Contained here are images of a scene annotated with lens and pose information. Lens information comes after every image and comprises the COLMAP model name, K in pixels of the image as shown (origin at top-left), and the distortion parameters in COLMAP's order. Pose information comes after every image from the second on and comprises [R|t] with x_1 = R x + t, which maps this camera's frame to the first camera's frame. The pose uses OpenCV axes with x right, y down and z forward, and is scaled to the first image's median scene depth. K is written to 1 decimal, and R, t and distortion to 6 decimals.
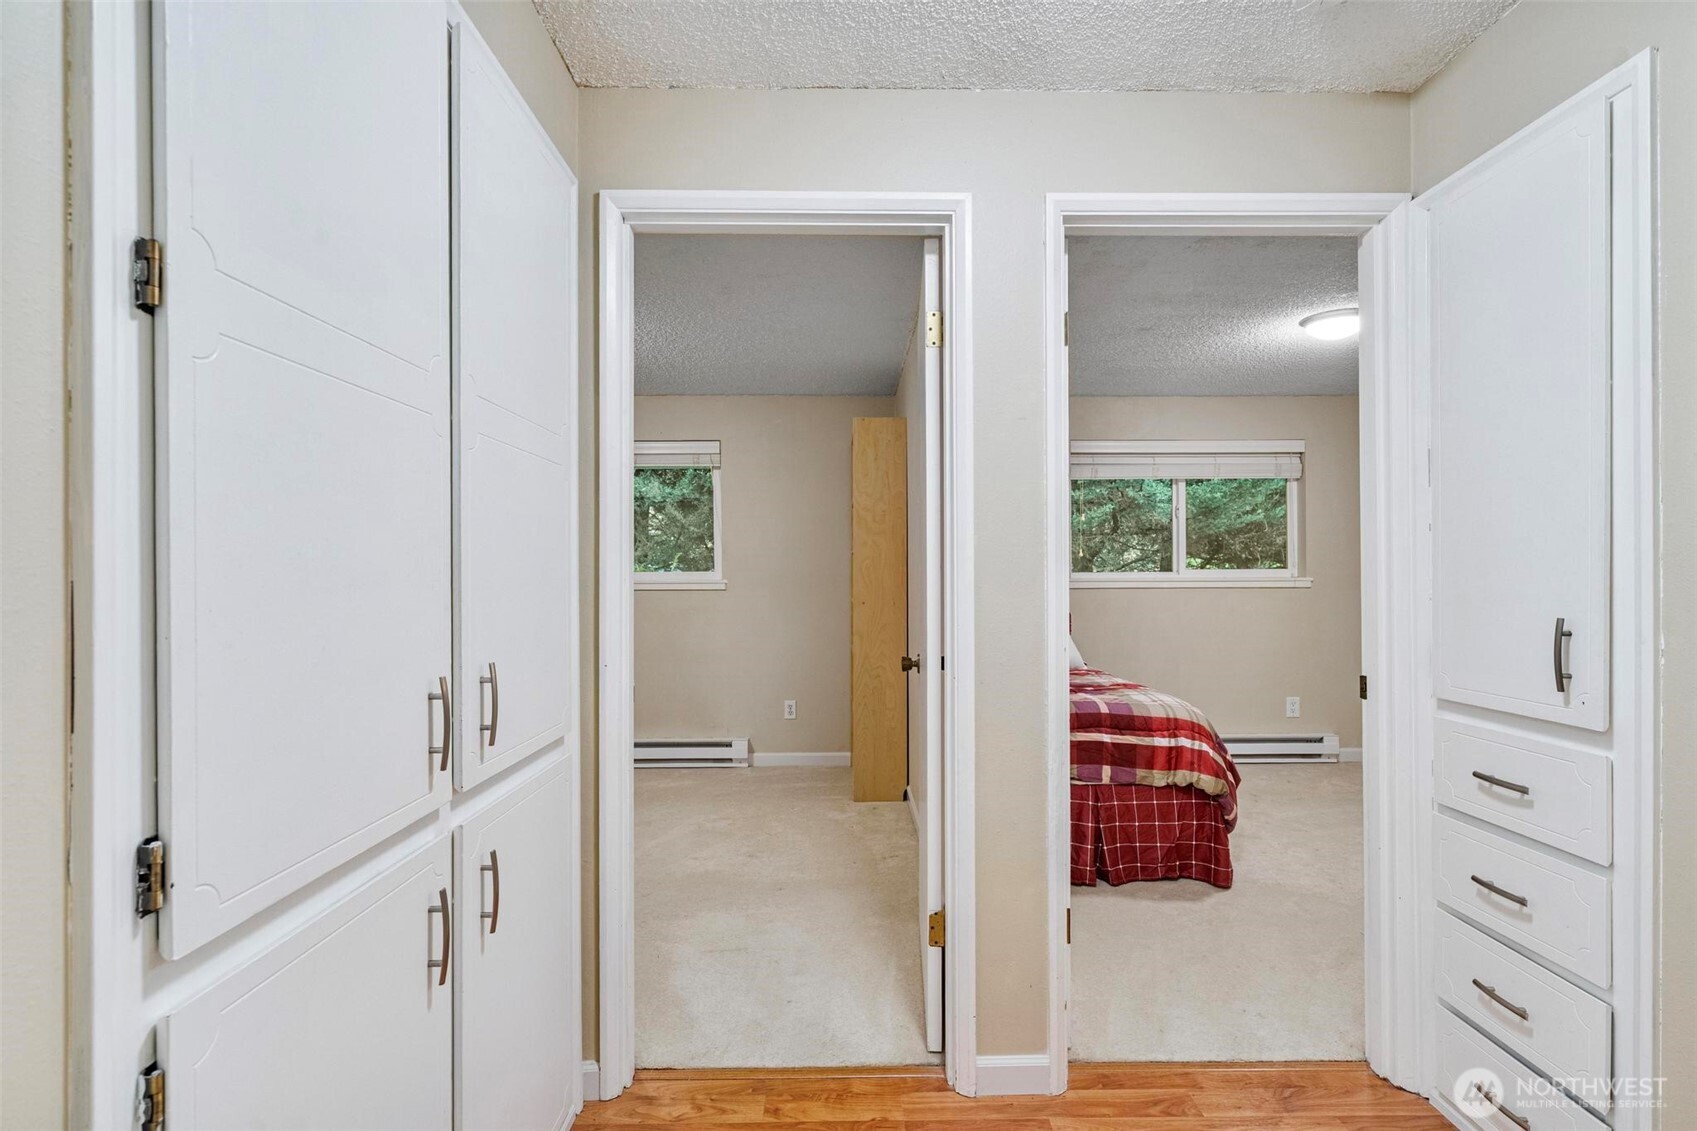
lens RADIAL K [[811.0, 0, 851.3], [0, 811.0, 577.7], [0, 0, 1]] dist [0.000989, -0.000039]
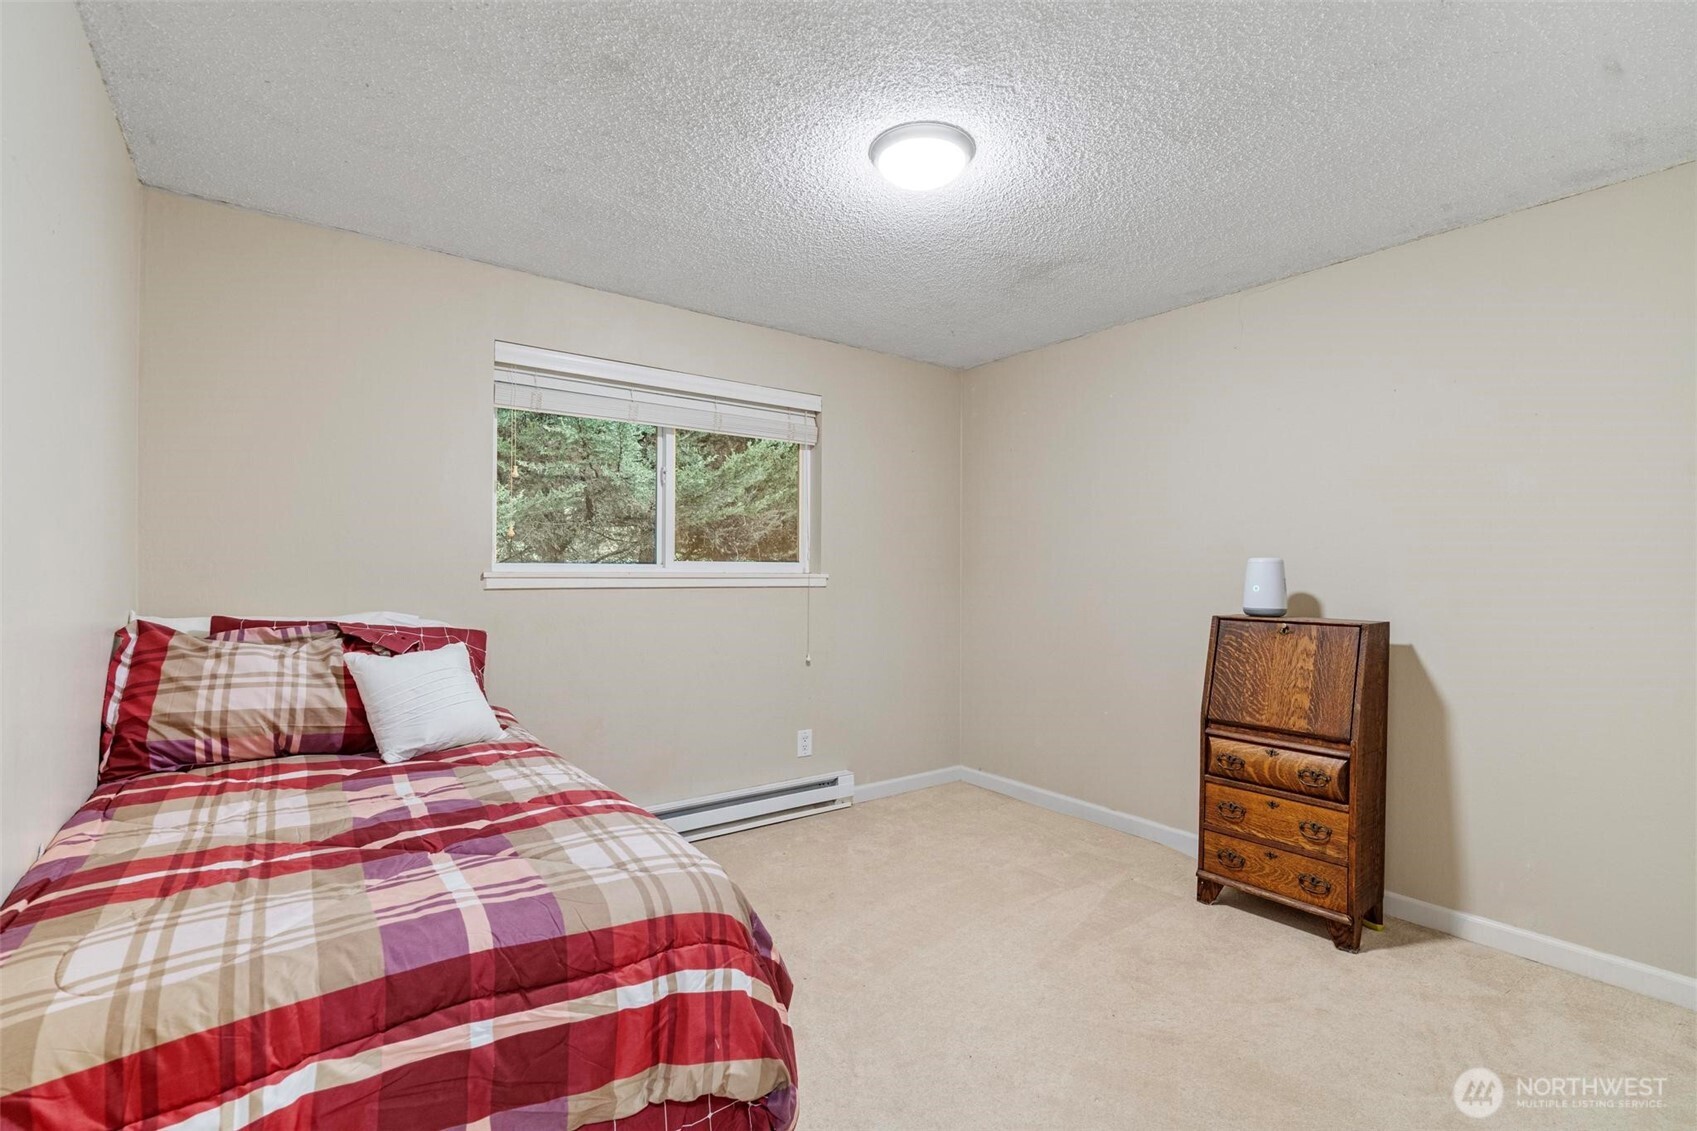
lens RADIAL K [[774.2, 0, 854.5], [0, 774.2, 574.7], [0, 0, 1]] dist [0.000254, -0.000031]
pose [[0.804937, 0.008054, 0.593306, 0.149137], [-0.010196, 0.999948, 0.000258, 0.000085], [-0.593273, -0.006257, 0.804977, 0.389511]]
